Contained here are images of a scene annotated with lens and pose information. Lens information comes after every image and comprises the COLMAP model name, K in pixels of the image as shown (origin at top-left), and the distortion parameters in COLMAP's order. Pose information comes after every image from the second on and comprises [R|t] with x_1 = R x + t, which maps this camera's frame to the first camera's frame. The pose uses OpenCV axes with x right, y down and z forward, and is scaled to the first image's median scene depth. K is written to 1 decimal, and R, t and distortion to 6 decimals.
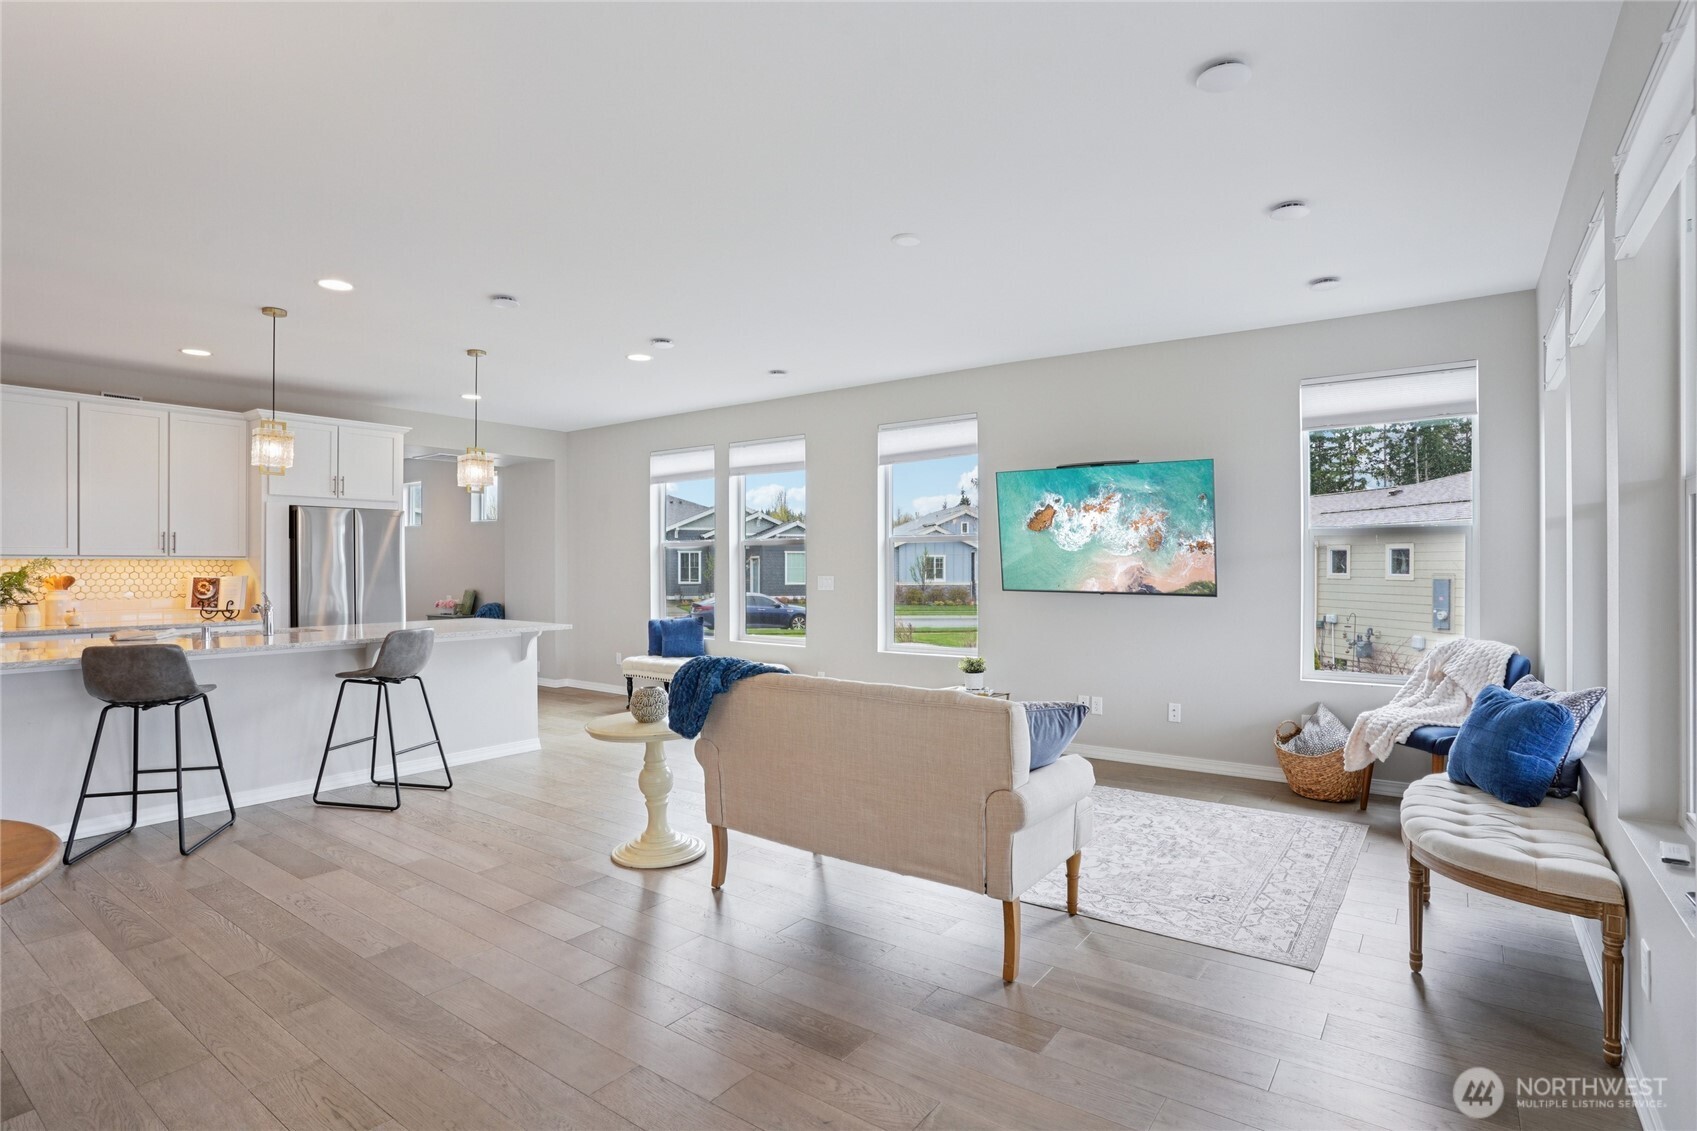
lens RADIAL K [[843.7, 0, 871.1], [0, 843.7, 572.3], [0, 0, 1]] dist [-0.046215, 0.014309]
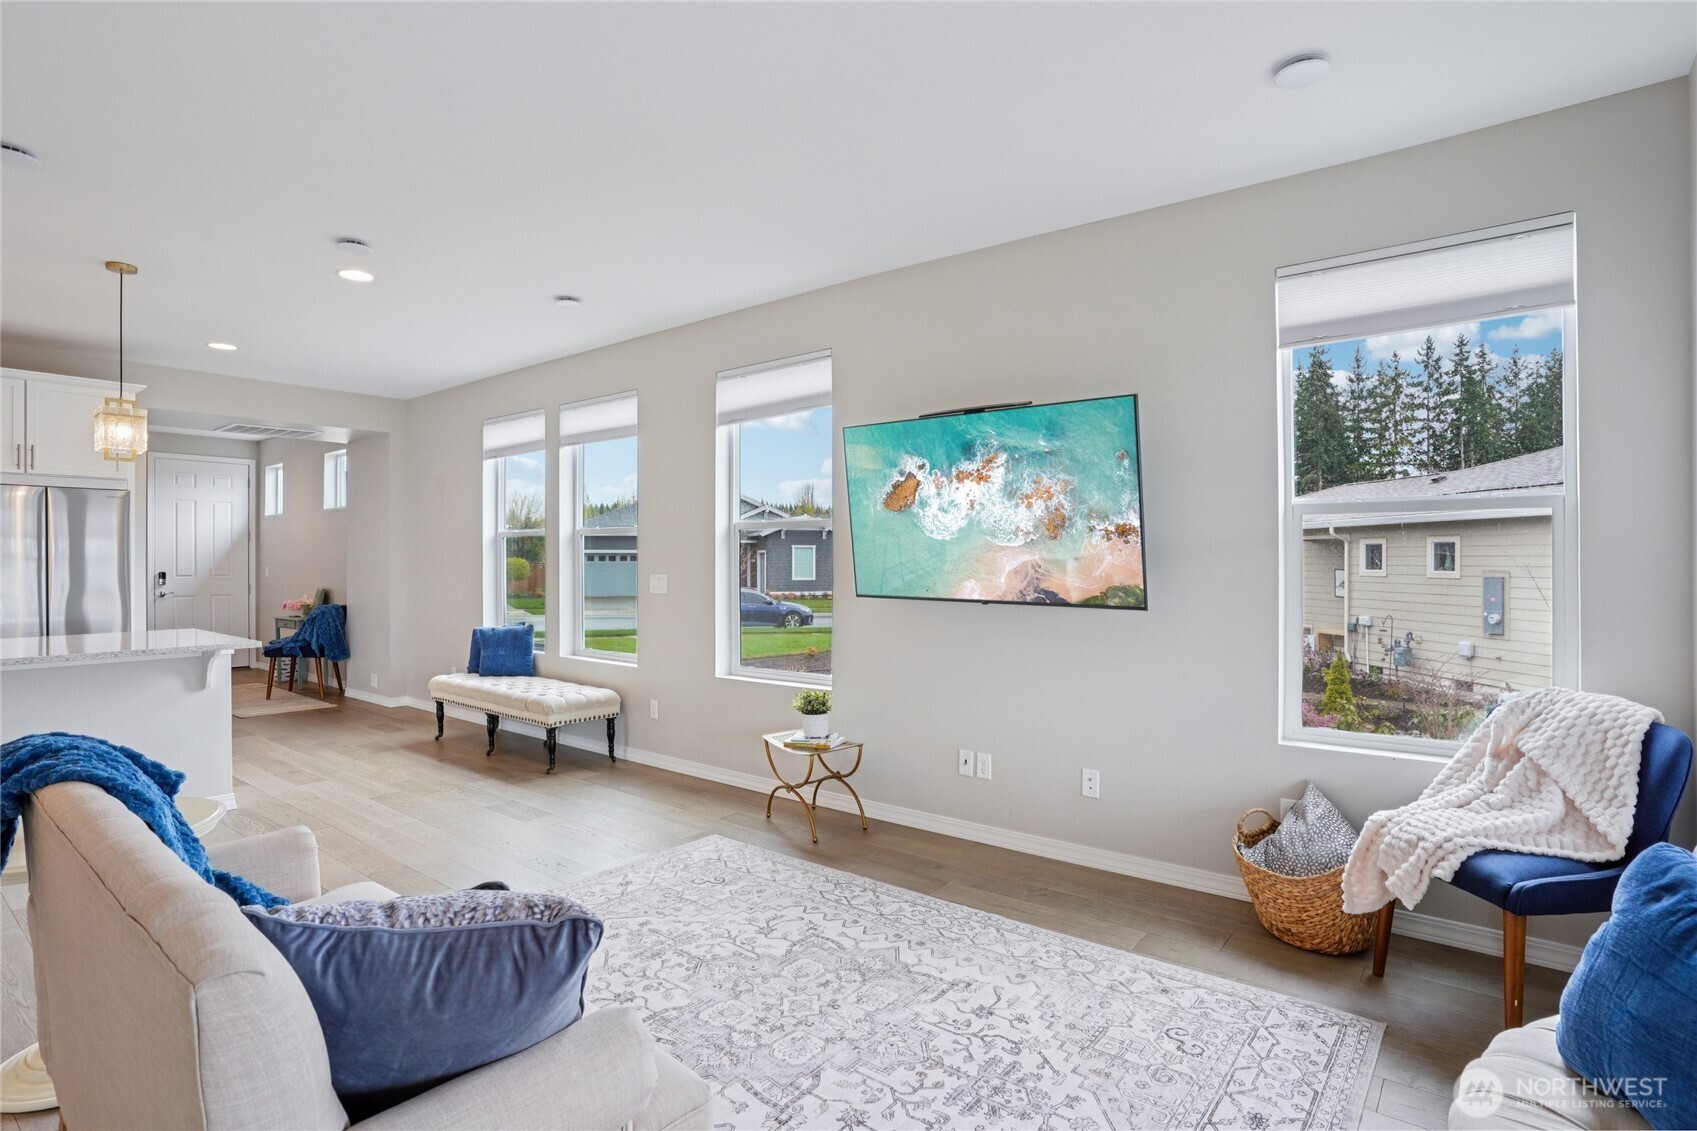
lens RADIAL K [[843.7, 0, 850.7], [0, 843.7, 556.5], [0, 0, 1]] dist [-0.046215, 0.014309]
pose [[0.998440, 0.001319, -0.055817, 0.204385], [-0.002030, 0.999918, -0.012683, -0.002989], [0.055796, 0.012777, 0.998360, 0.316727]]
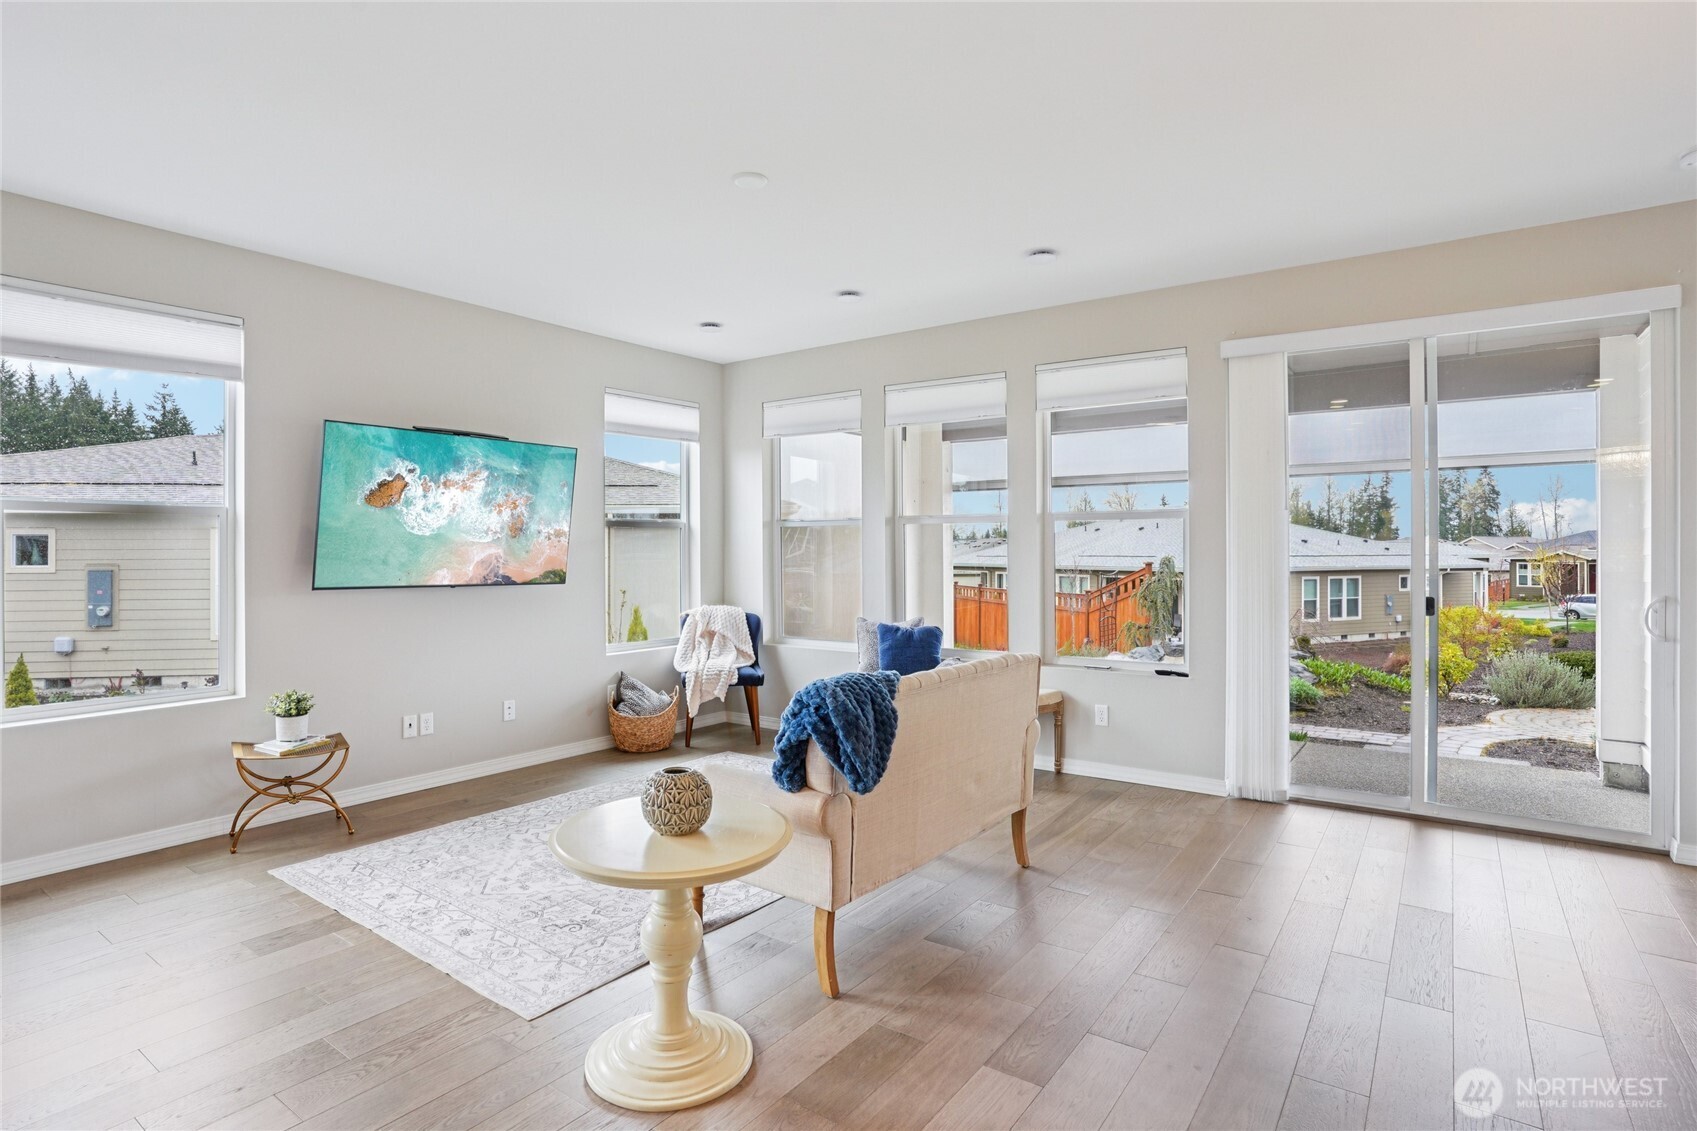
lens RADIAL K [[843.7, 0, 827.9], [0, 843.7, 555.7], [0, 0, 1]] dist [-0.046215, 0.014309]
pose [[0.039537, -0.002660, 0.999215, -0.543112], [0.010977, 0.999937, 0.002228, -0.003432], [-0.999158, 0.010880, 0.039564, 0.590641]]
